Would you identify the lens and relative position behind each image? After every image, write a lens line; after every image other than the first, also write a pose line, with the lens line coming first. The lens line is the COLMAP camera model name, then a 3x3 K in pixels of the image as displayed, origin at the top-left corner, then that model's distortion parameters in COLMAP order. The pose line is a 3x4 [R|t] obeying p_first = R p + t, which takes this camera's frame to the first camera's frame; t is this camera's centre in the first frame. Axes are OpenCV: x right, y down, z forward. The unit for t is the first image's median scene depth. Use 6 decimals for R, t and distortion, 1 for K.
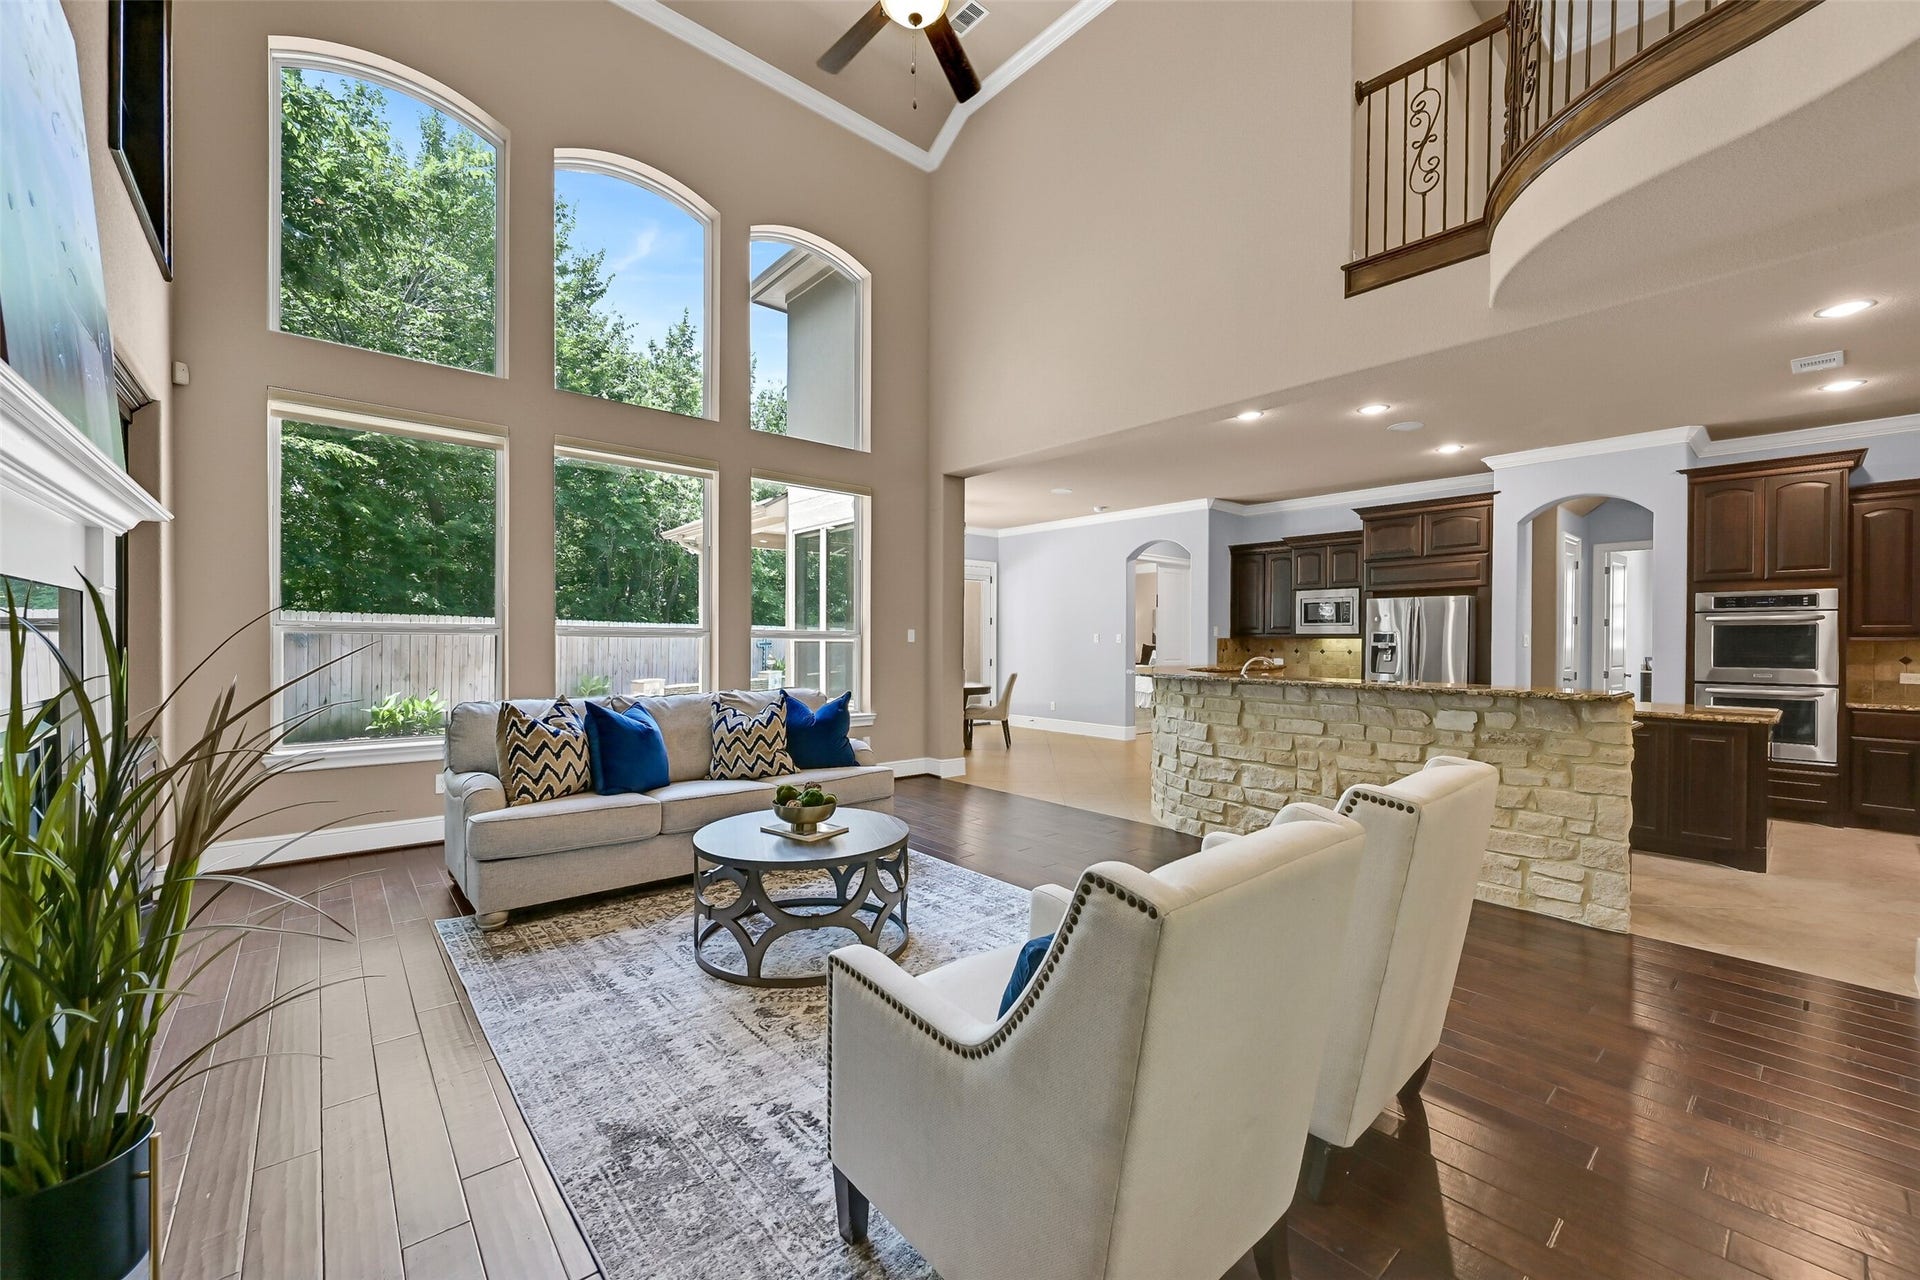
lens RADIAL K [[761.0, 0, 948.3], [0, 761.0, 639.6], [0, 0, 1]] dist [-0.002030, 0.000531]
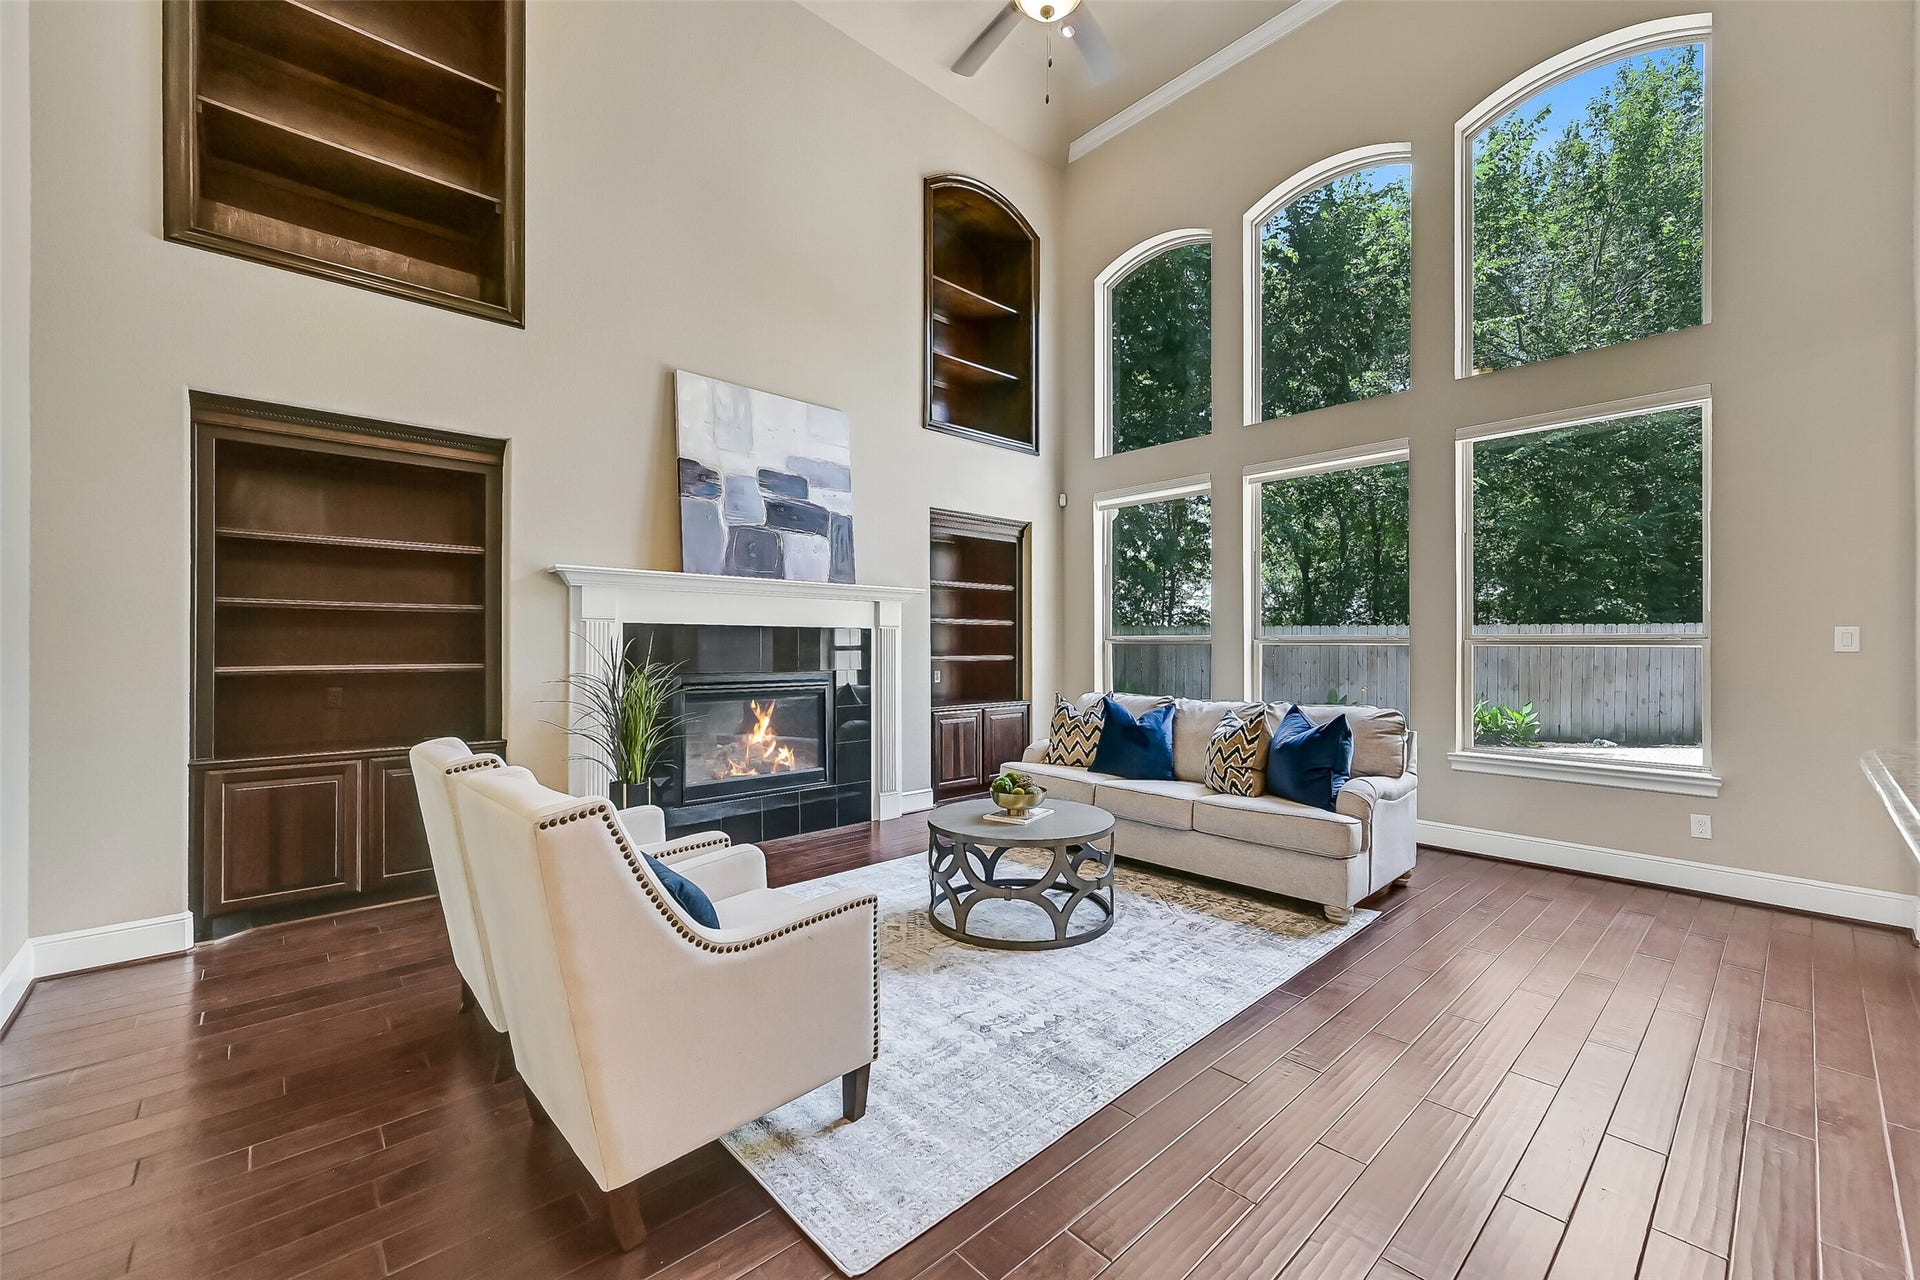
lens RADIAL K [[761.0, 0, 956.7], [0, 761.0, 645.6], [0, 0, 1]] dist [-0.002030, 0.000531]
pose [[0.042256, -0.006023, -0.999089, 0.667500], [-0.002963, 0.999977, -0.006154, 0.007955], [0.999102, 0.003220, 0.042237, 0.636731]]
